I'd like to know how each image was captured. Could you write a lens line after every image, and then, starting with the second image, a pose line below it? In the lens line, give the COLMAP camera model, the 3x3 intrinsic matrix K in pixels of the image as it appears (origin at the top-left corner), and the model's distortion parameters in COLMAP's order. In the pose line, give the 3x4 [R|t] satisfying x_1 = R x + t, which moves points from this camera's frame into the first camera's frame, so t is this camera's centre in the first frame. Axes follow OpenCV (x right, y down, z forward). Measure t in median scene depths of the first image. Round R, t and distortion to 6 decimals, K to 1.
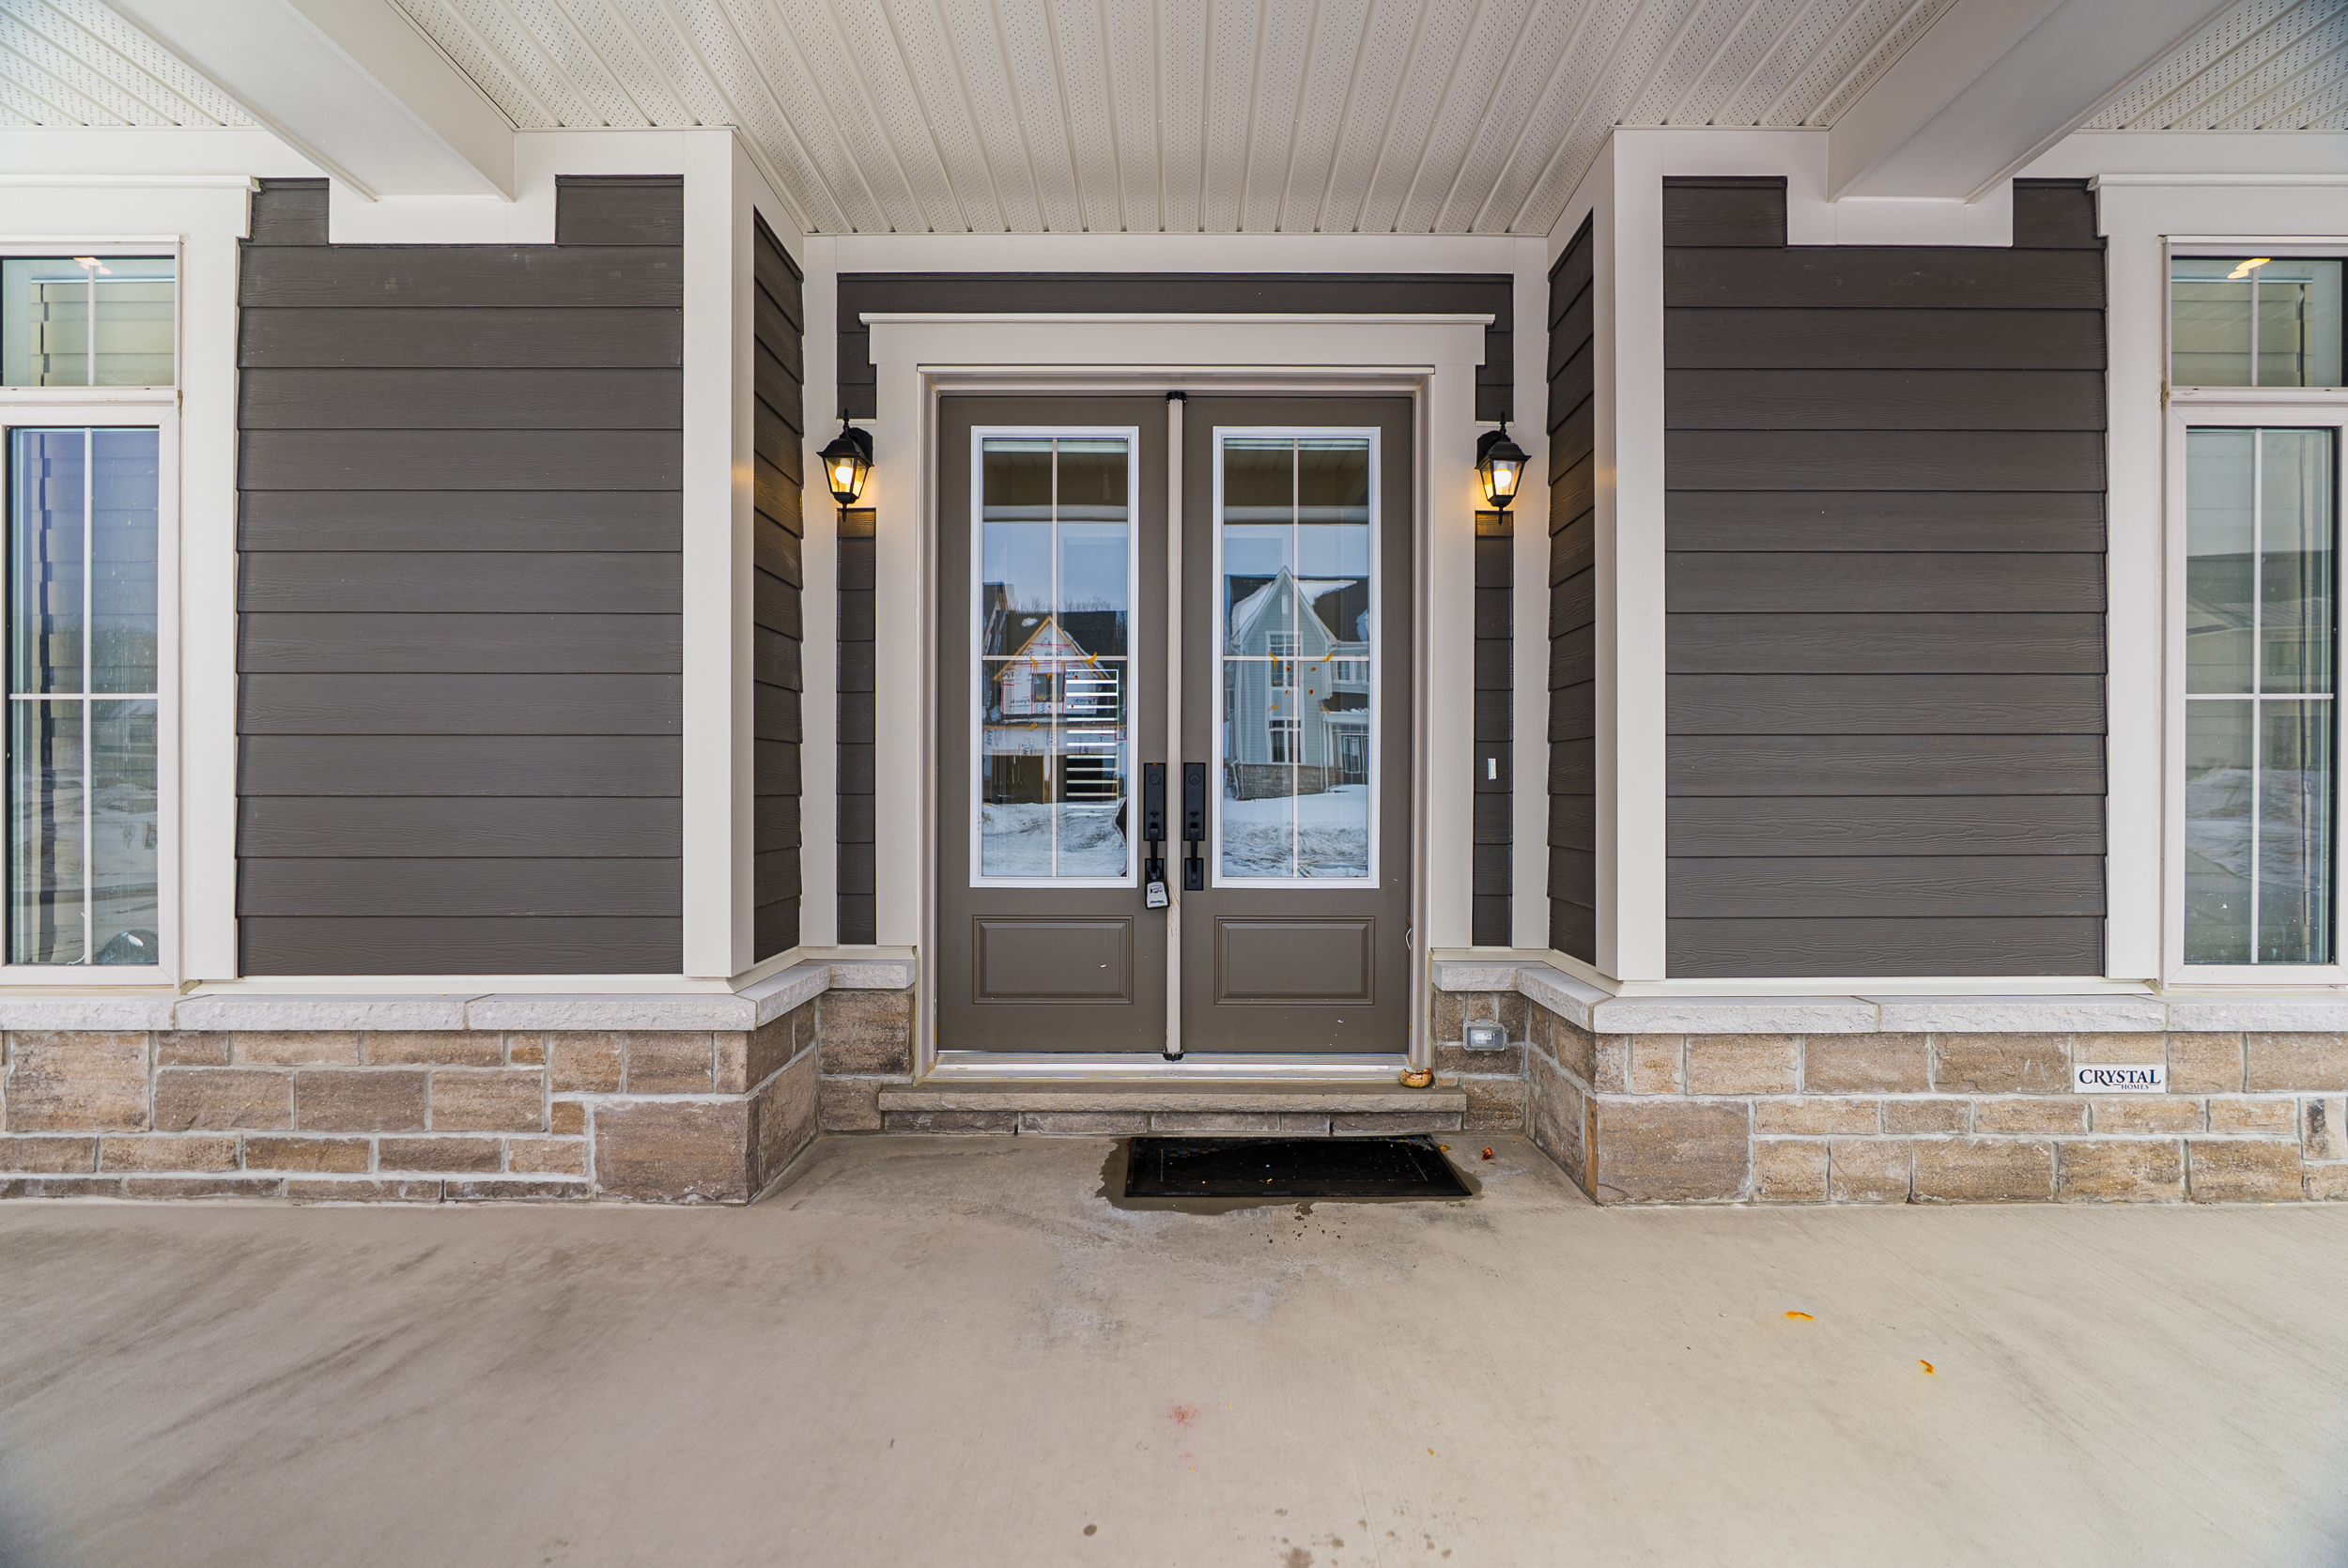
lens RADIAL K [[1070.5, 0, 1174.0], [0, 1070.5, 784.0], [0, 0, 1]] dist [-0.002397, 0.000128]
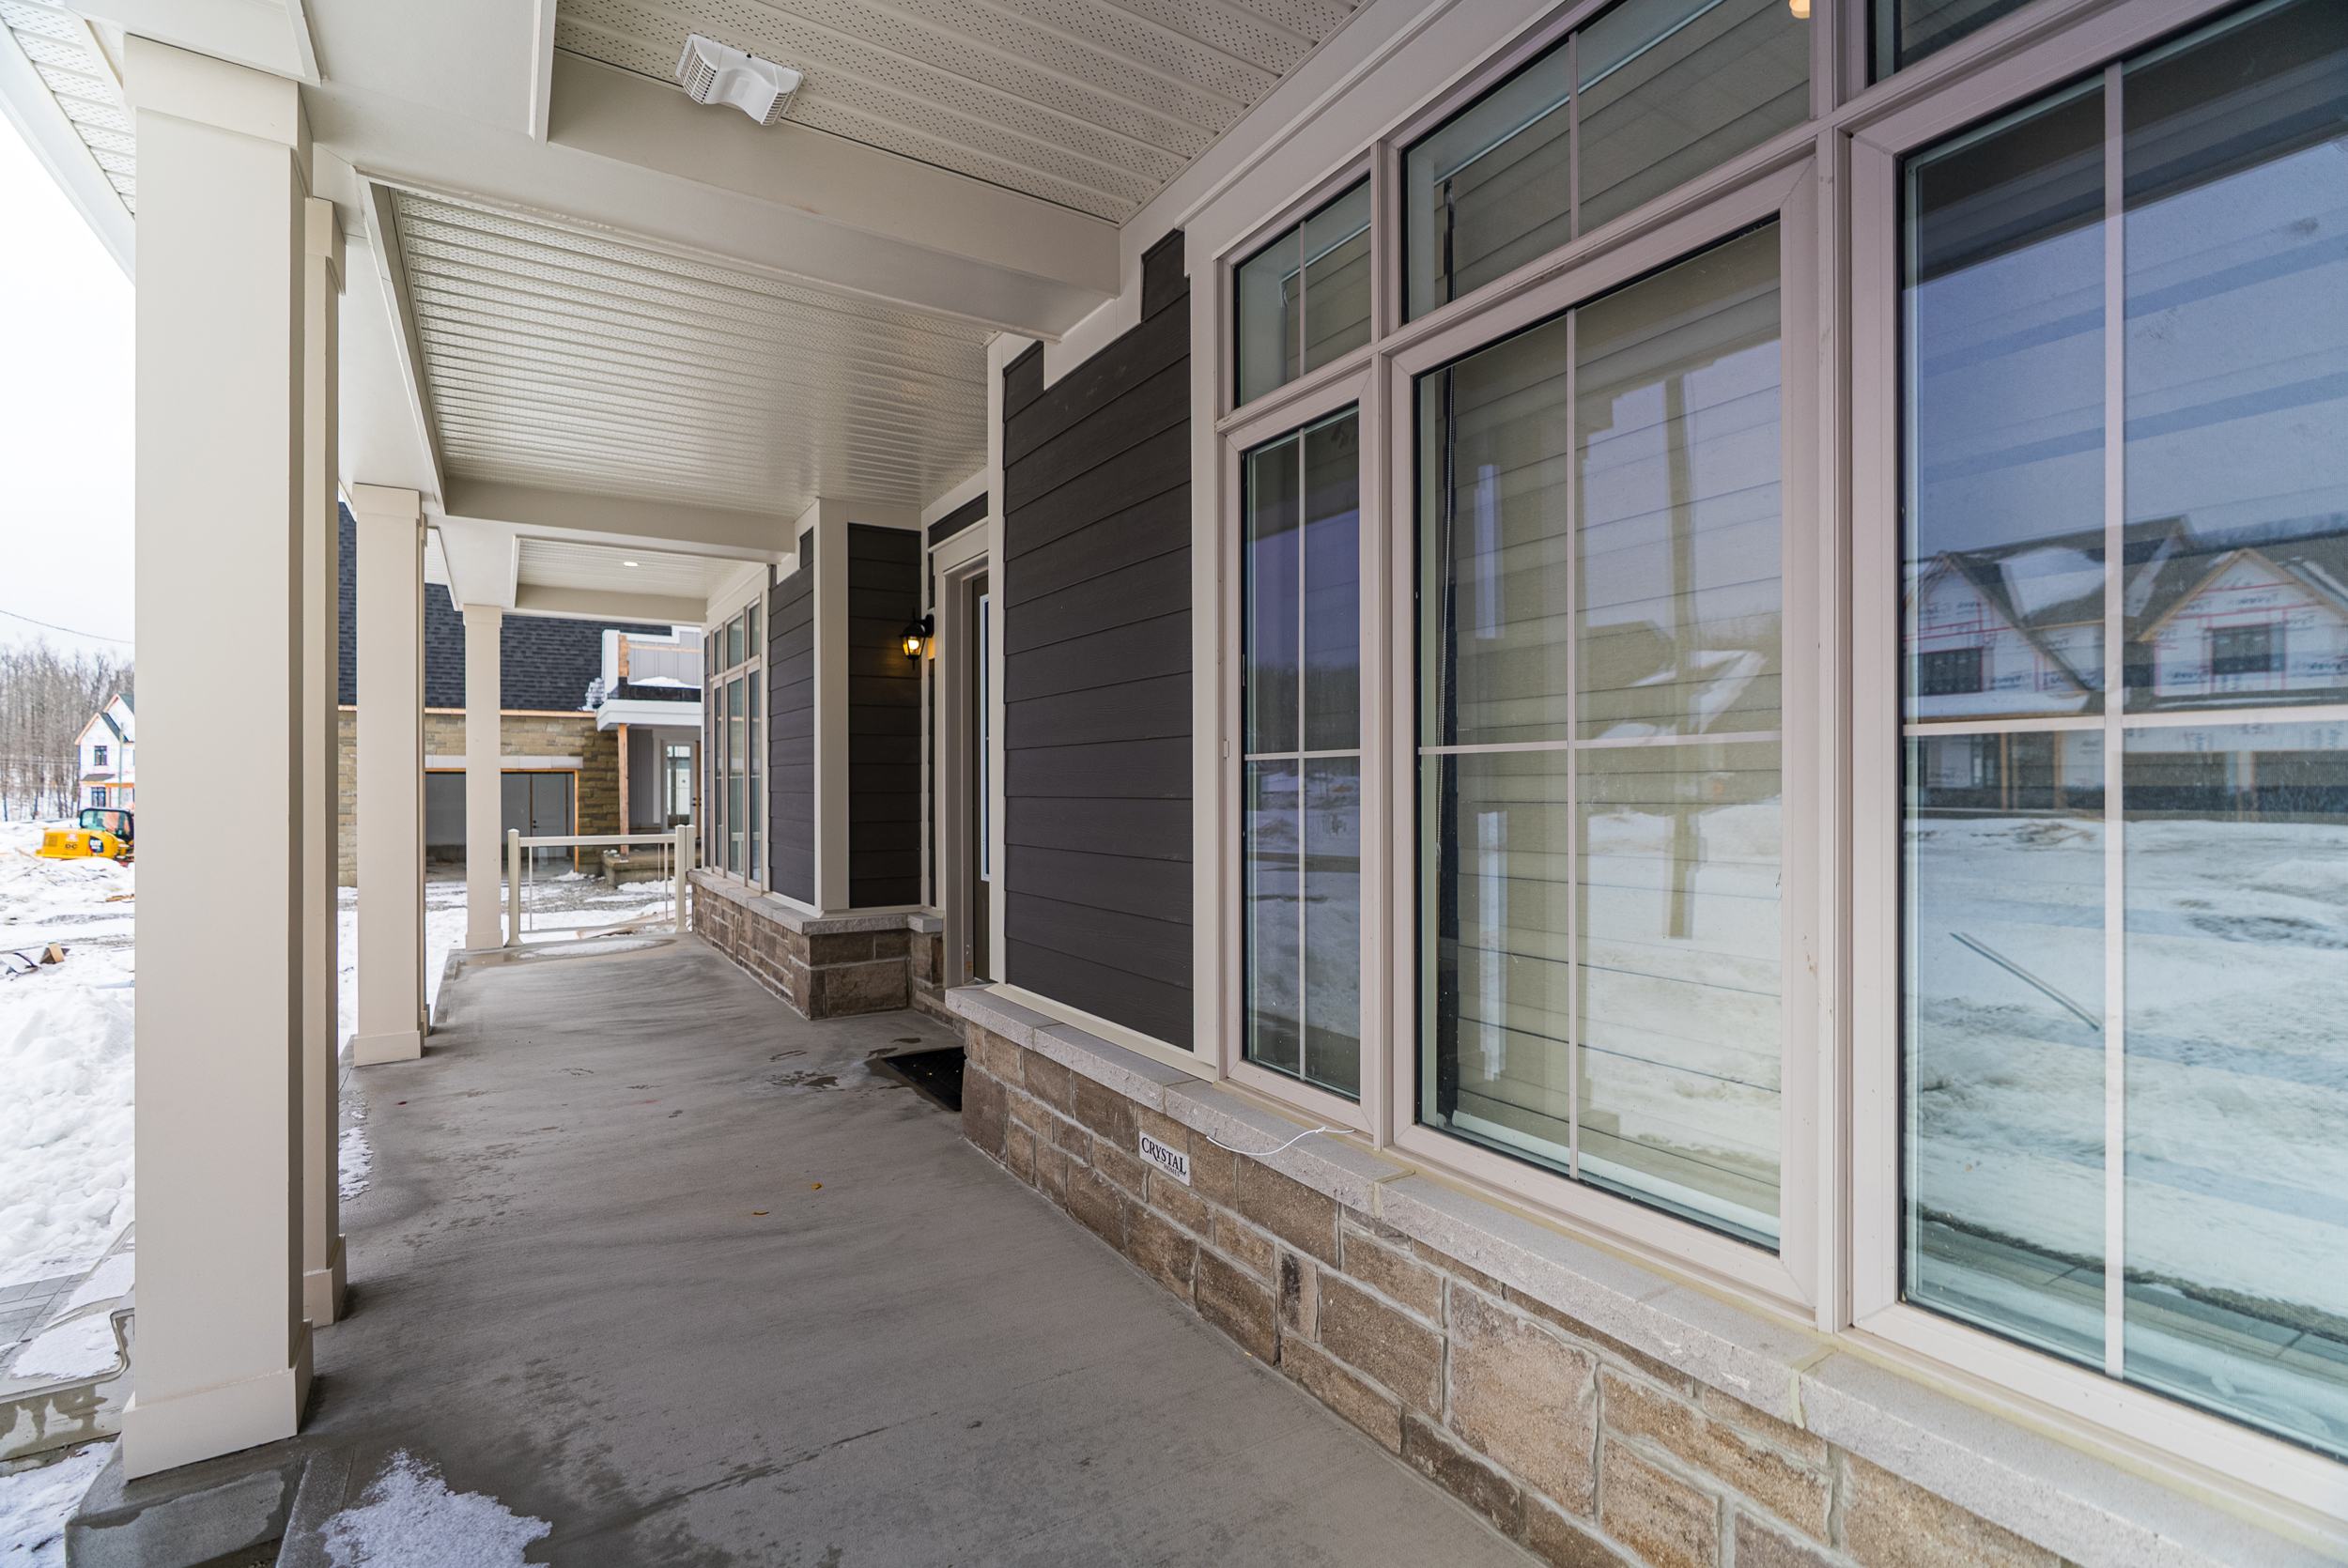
lens RADIAL K [[1056.8, 0, 1175.9], [0, 1056.8, 796.9], [0, 0, 1]] dist [-0.002090, -0.000059]
pose [[0.534516, 0.008043, -0.845120, 1.498036], [-0.000301, 0.999956, 0.009327, -0.053383], [0.845159, -0.004731, 0.534495, 0.438570]]
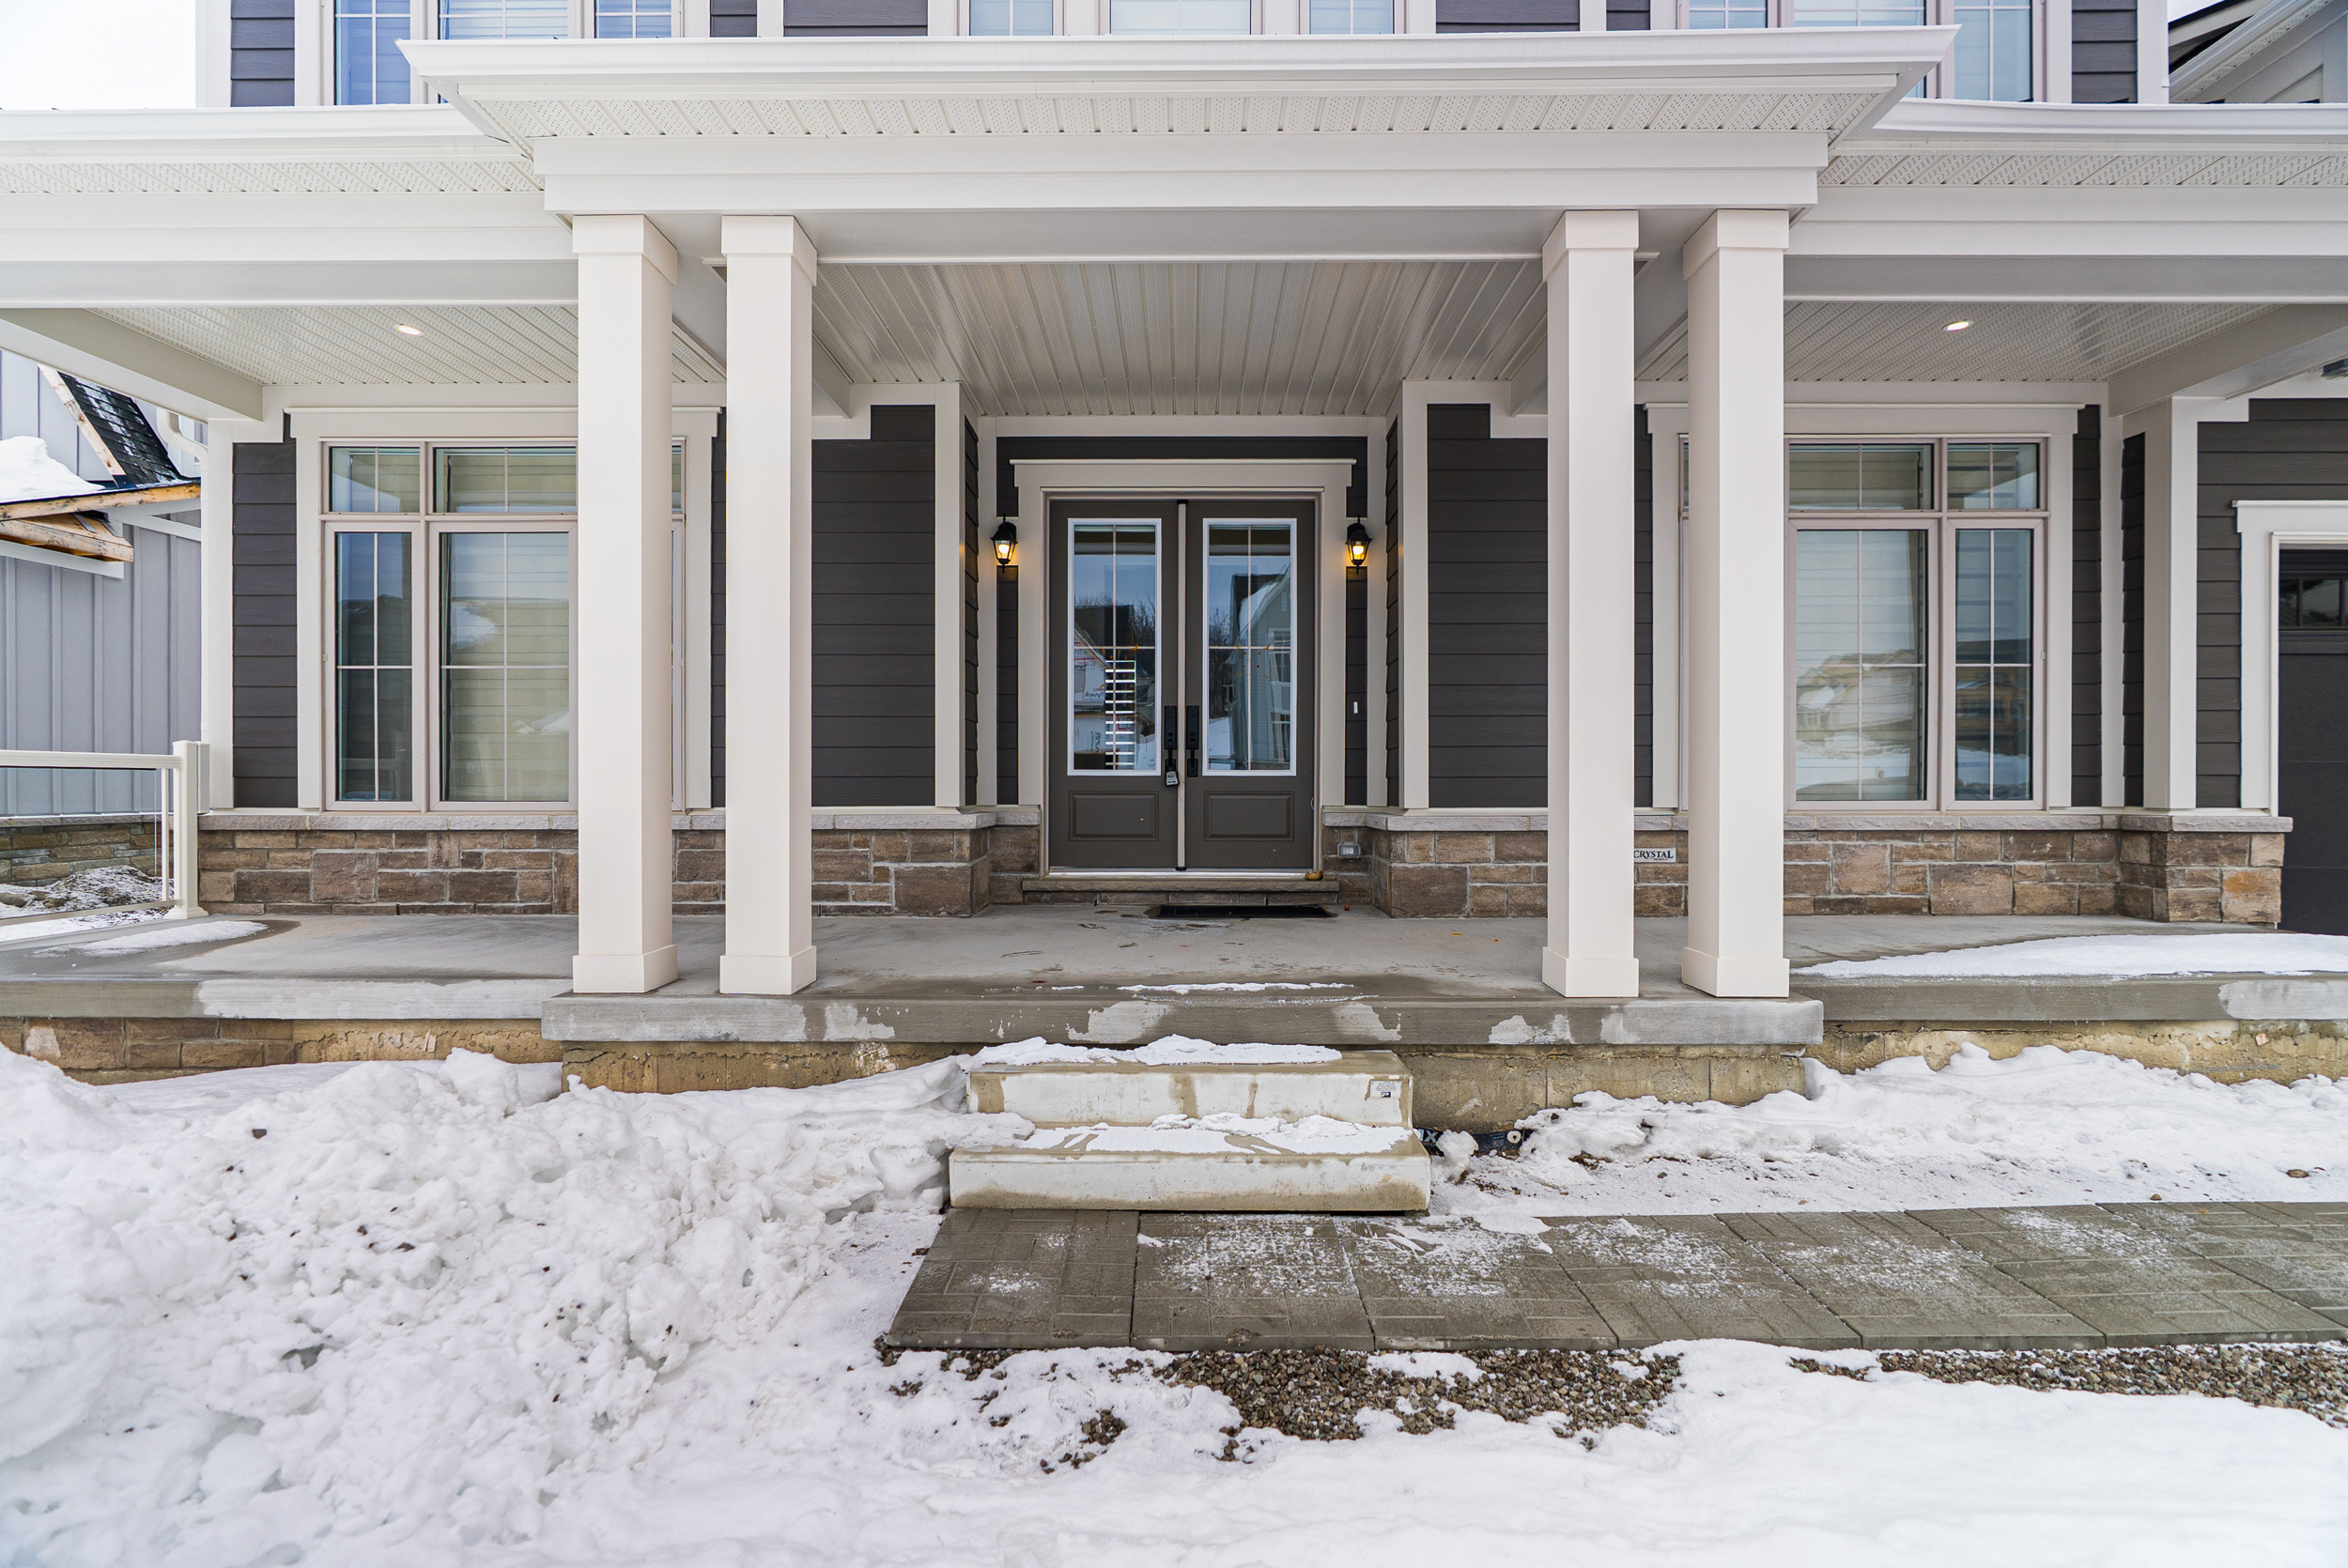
lens RADIAL K [[1092.2, 0, 1175.4], [0, 1092.2, 779.8], [0, 0, 1]] dist [-0.008731, 0.000084]
pose [[0.999991, -0.000632, -0.004100, -0.002794], [0.000619, 0.999994, -0.003269, 0.123310], [0.004102, 0.003266, 0.999986, -0.927076]]
